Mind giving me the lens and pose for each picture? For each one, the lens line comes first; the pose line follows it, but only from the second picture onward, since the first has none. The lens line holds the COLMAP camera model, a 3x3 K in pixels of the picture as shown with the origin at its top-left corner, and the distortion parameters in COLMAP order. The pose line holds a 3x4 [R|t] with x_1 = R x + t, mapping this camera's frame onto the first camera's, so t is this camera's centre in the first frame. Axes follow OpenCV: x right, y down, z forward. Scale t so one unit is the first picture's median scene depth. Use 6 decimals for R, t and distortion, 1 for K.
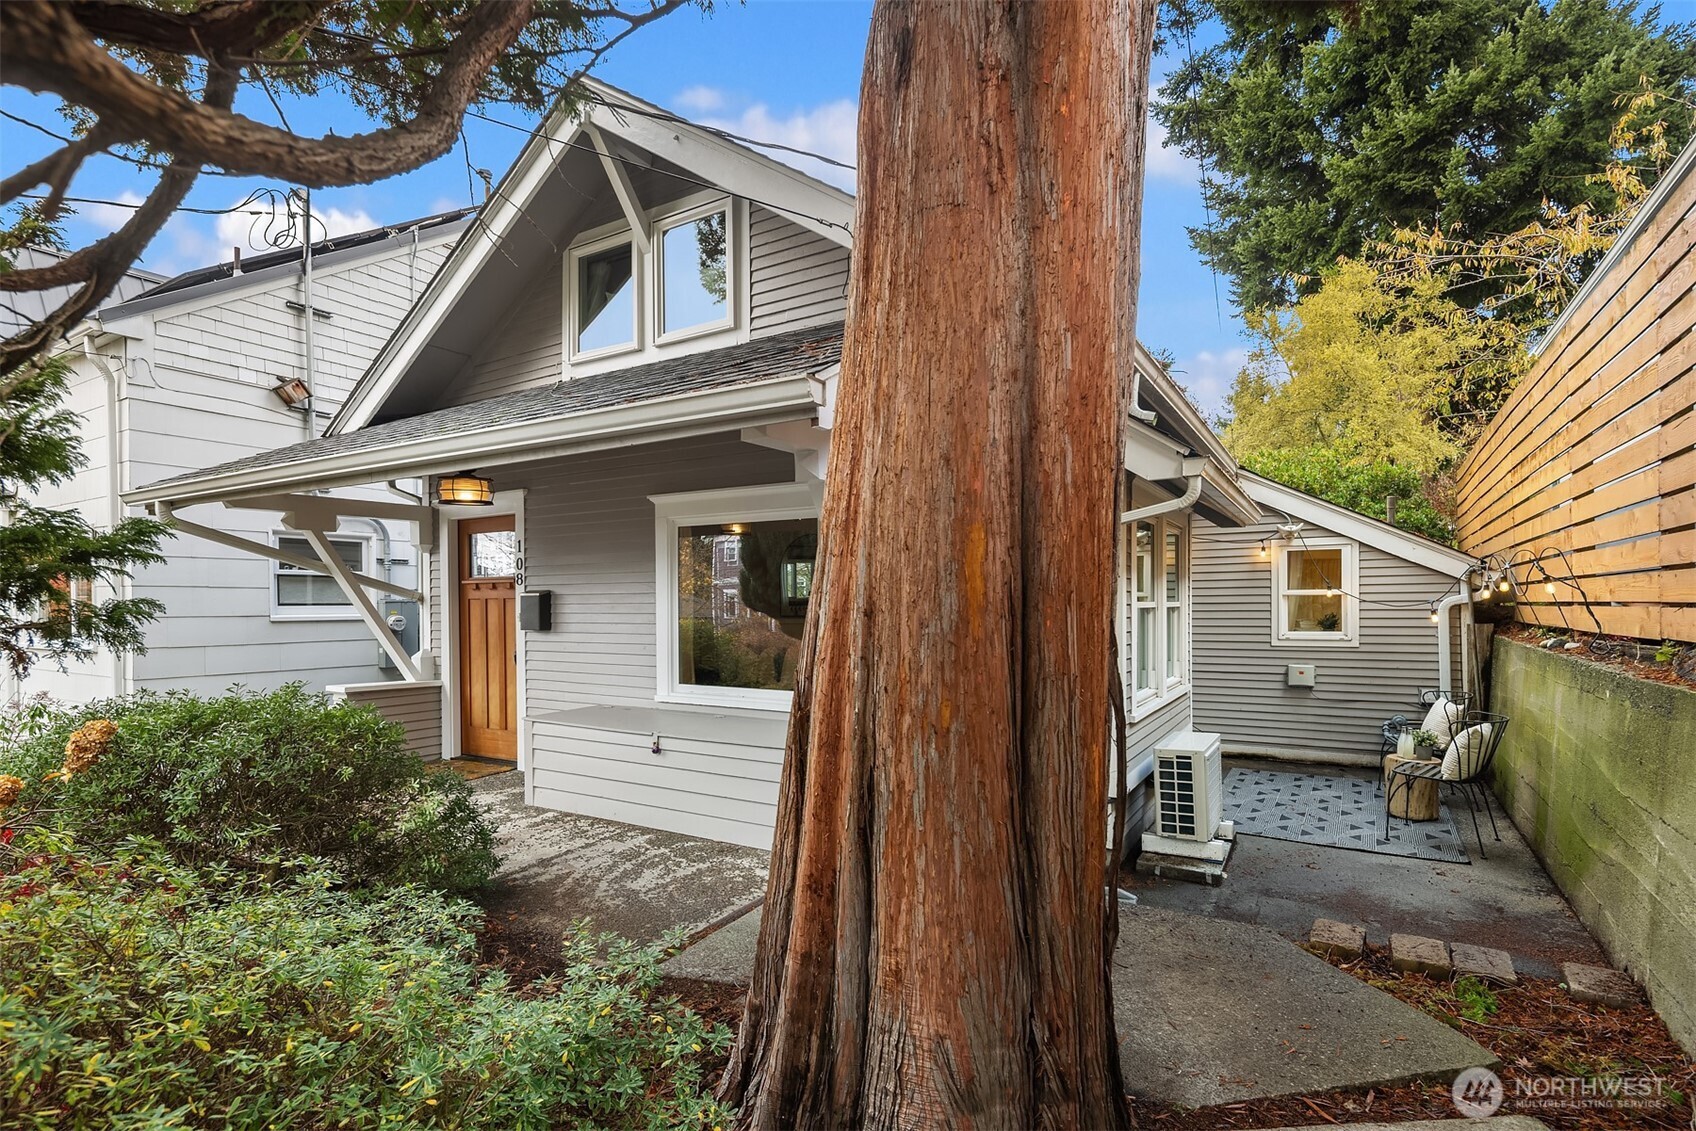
lens RADIAL K [[835.6, 0, 814.1], [0, 835.6, 635.7], [0, 0, 1]] dist [0.001876, -0.006269]
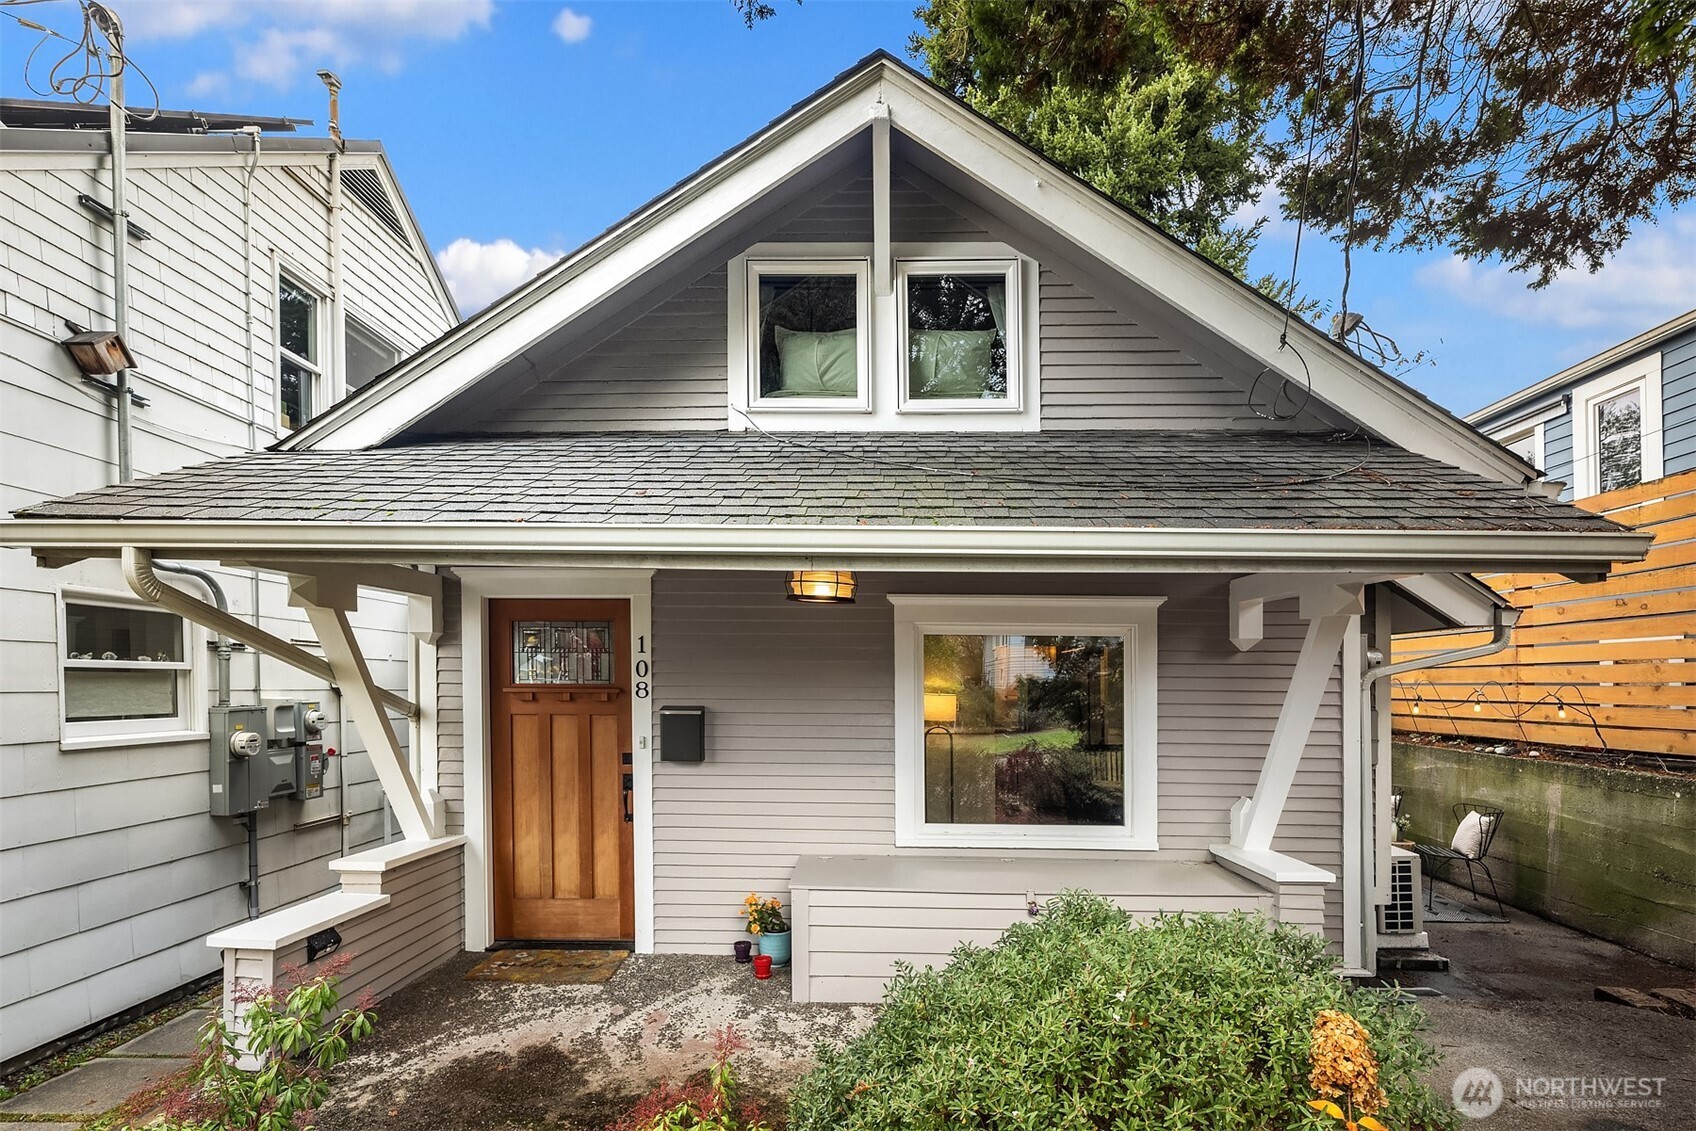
lens RADIAL K [[835.6, 0, 874.7], [0, 835.6, 712.9], [0, 0, 1]] dist [0.001876, -0.006269]
pose [[0.861891, -0.008812, 0.507017, -0.488807], [0.004491, 0.999942, 0.009745, -0.047898], [-0.507073, -0.006122, 0.861881, 0.240749]]
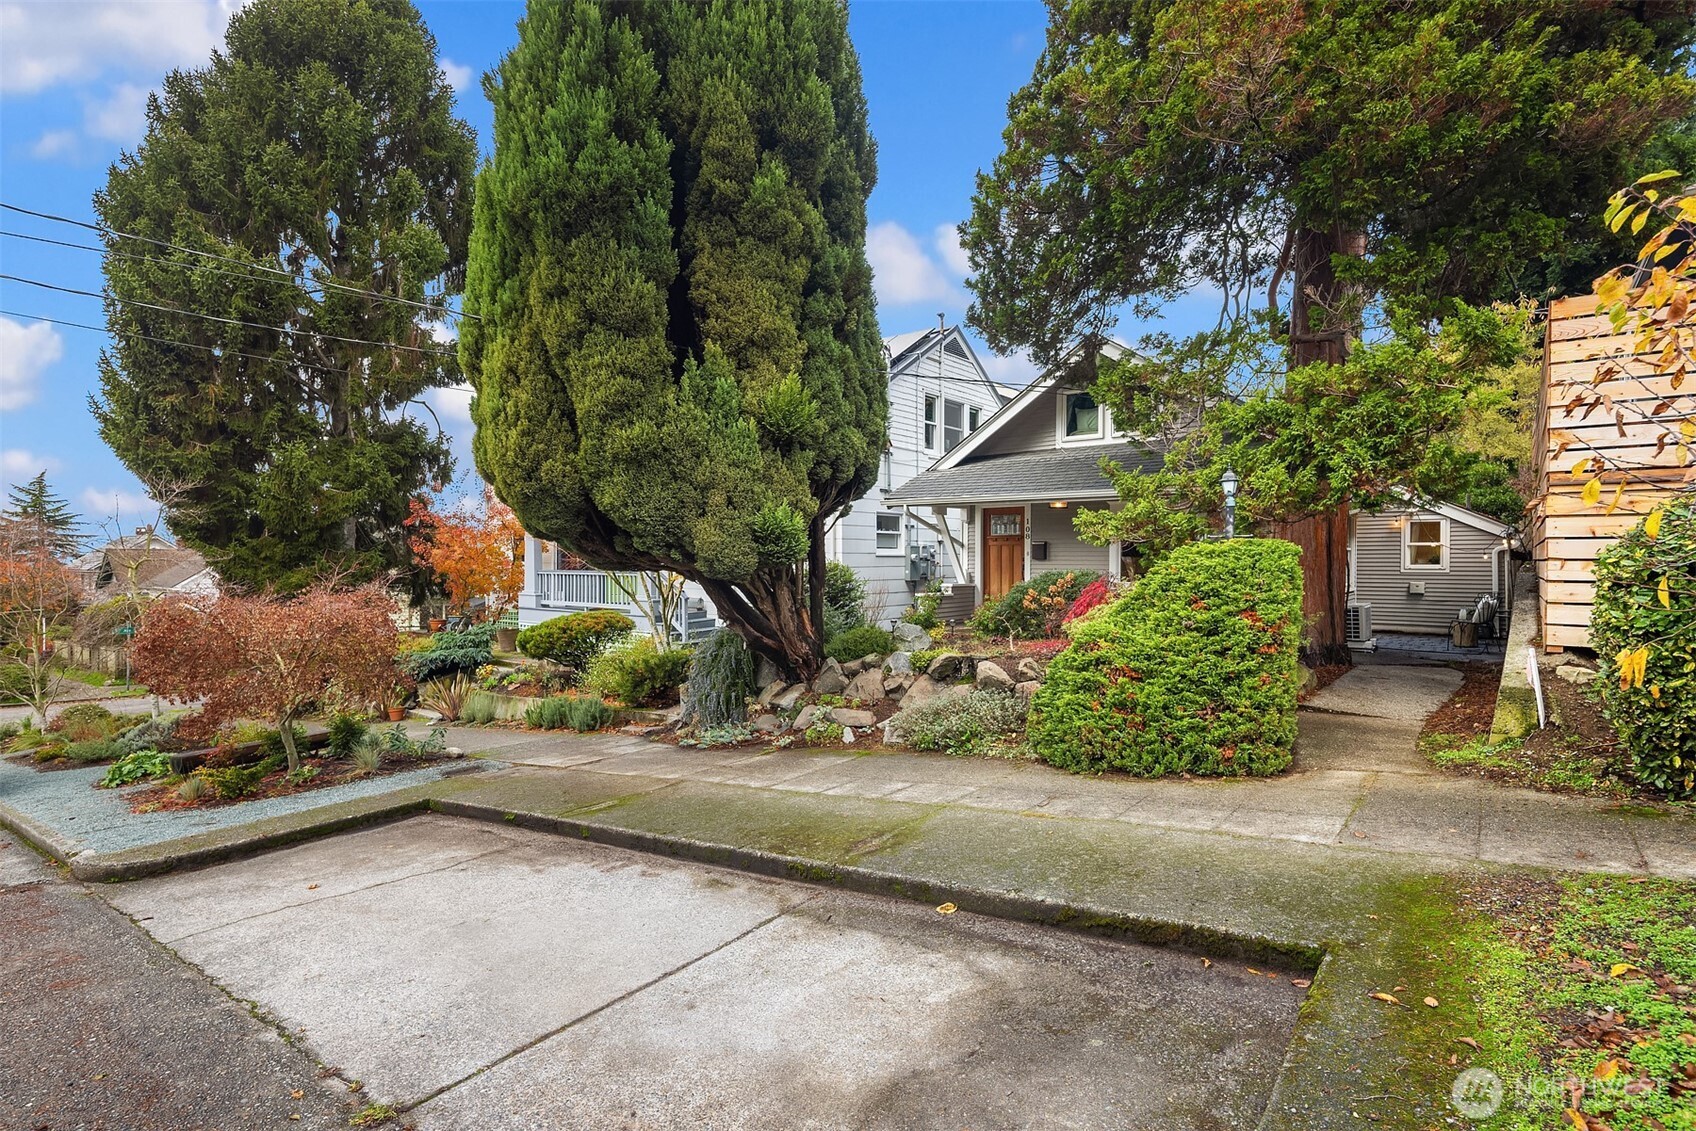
lens RADIAL K [[789.1, 0, 836.6], [0, 789.1, 568.5], [0, 0, 1]] dist [-0.021523, -0.000347]
pose [[0.987510, 0.009099, -0.157291, -0.466301], [-0.010803, 0.999892, -0.009983, 0.037996], [0.157184, 0.011558, 0.987502, -1.009197]]
